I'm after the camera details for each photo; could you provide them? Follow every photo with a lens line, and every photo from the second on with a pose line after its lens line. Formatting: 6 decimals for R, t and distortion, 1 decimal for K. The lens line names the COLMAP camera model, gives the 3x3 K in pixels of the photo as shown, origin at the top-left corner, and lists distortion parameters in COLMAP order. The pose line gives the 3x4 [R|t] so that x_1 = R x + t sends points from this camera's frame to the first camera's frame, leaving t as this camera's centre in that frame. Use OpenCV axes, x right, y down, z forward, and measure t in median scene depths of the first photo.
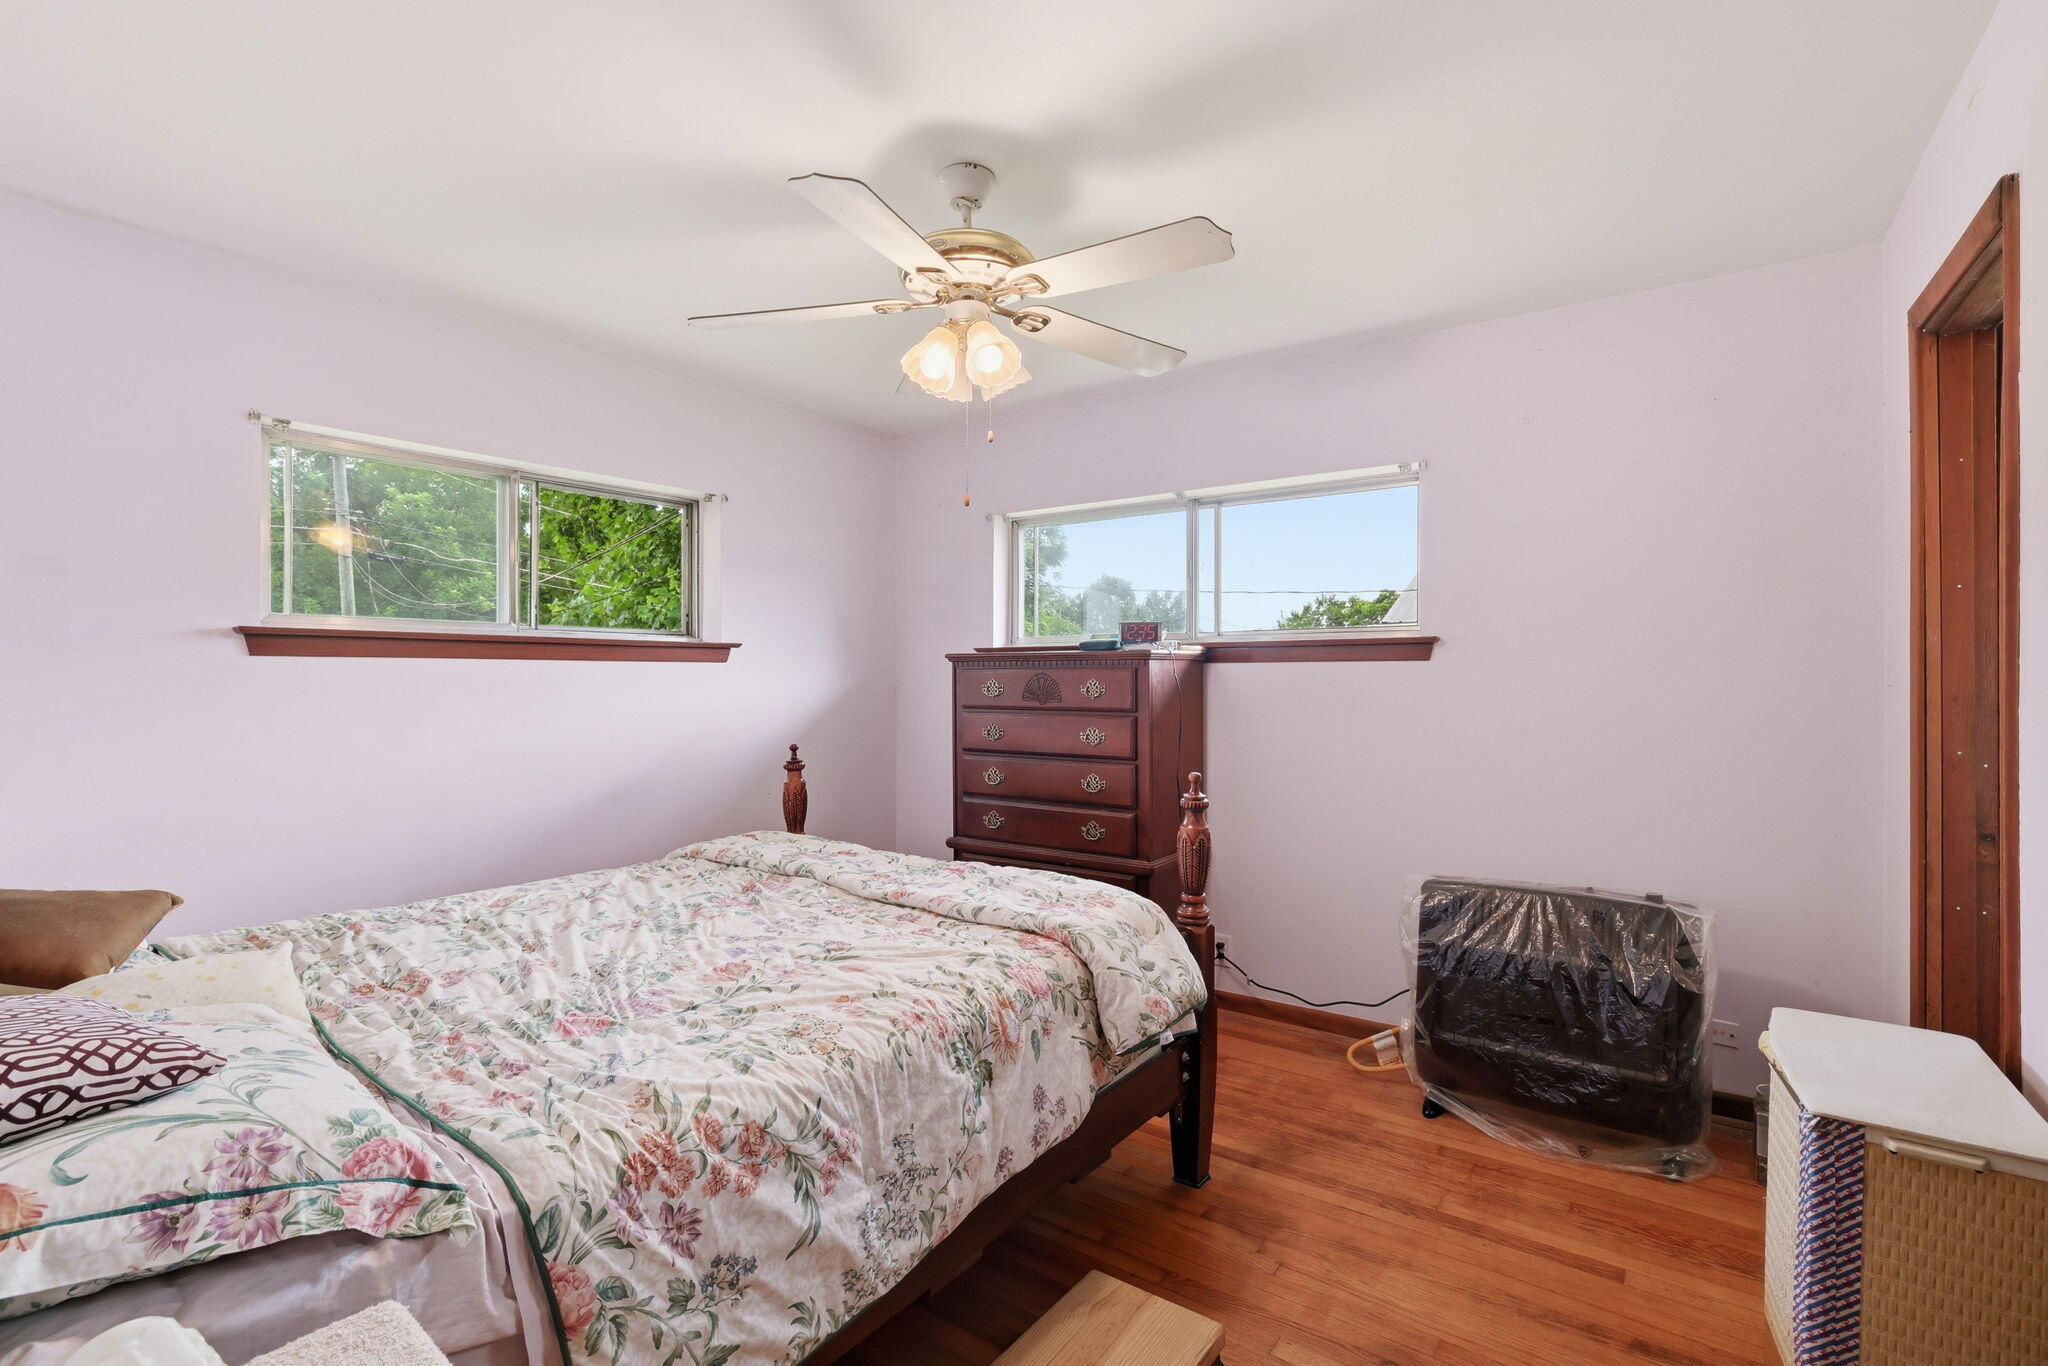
lens RADIAL K [[873.5, 0, 1004.9], [0, 873.5, 683.3], [0, 0, 1]] dist [-0.018512, 0.000906]
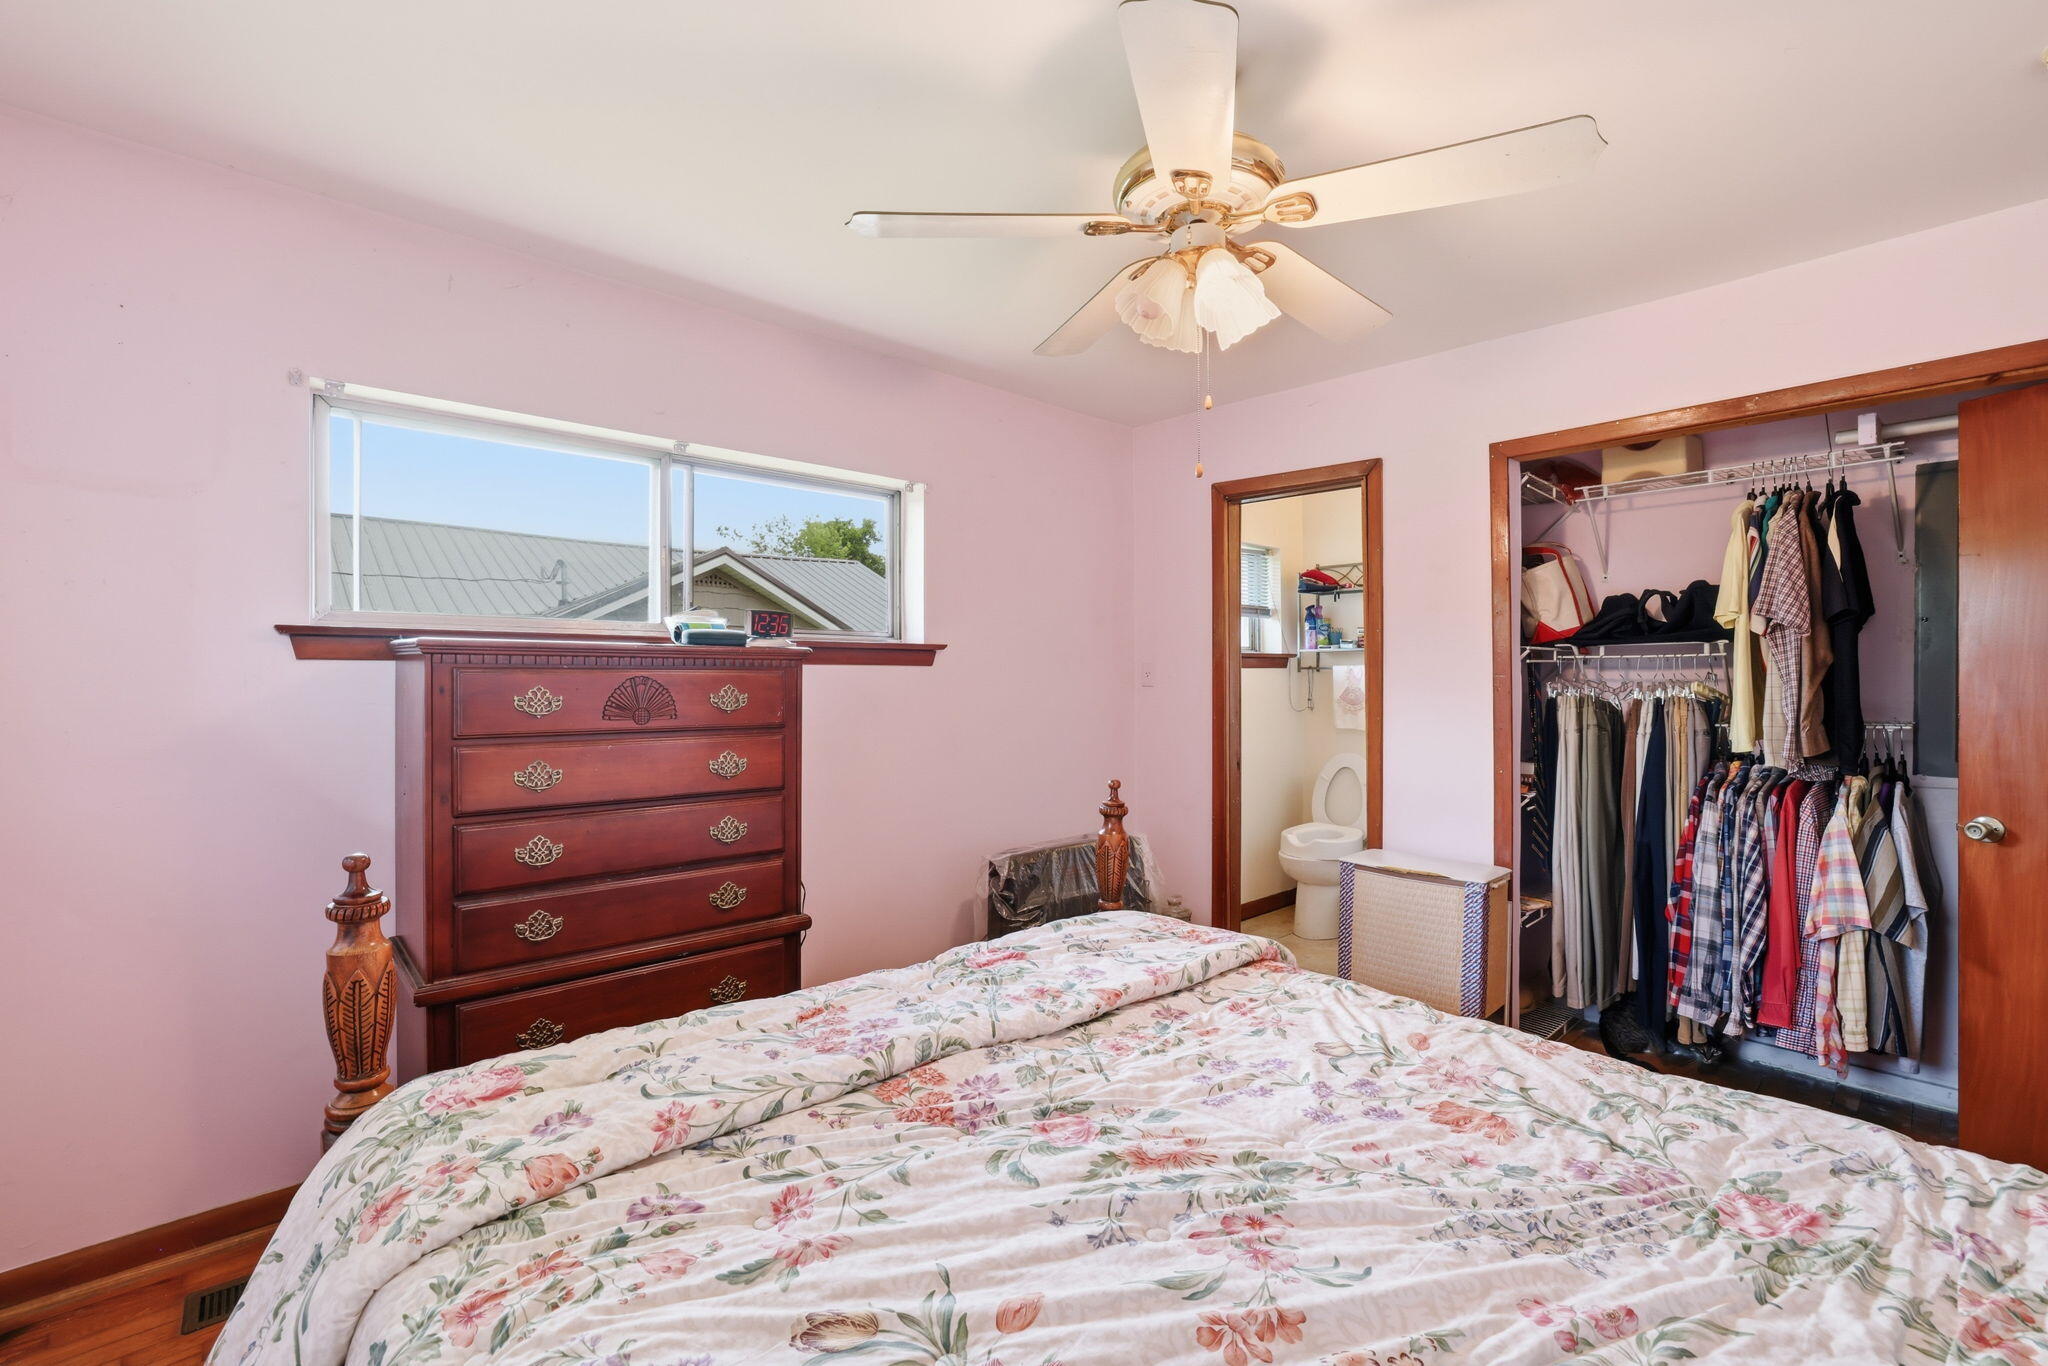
lens RADIAL K [[873.5, 0, 1002.4], [0, 873.5, 679.7], [0, 0, 1]] dist [-0.018512, 0.000906]
pose [[0.235599, -0.002060, 0.971848, -0.551039], [0.003840, 0.999992, 0.001189, -0.009177], [-0.971843, 0.003452, 0.235605, 0.617165]]
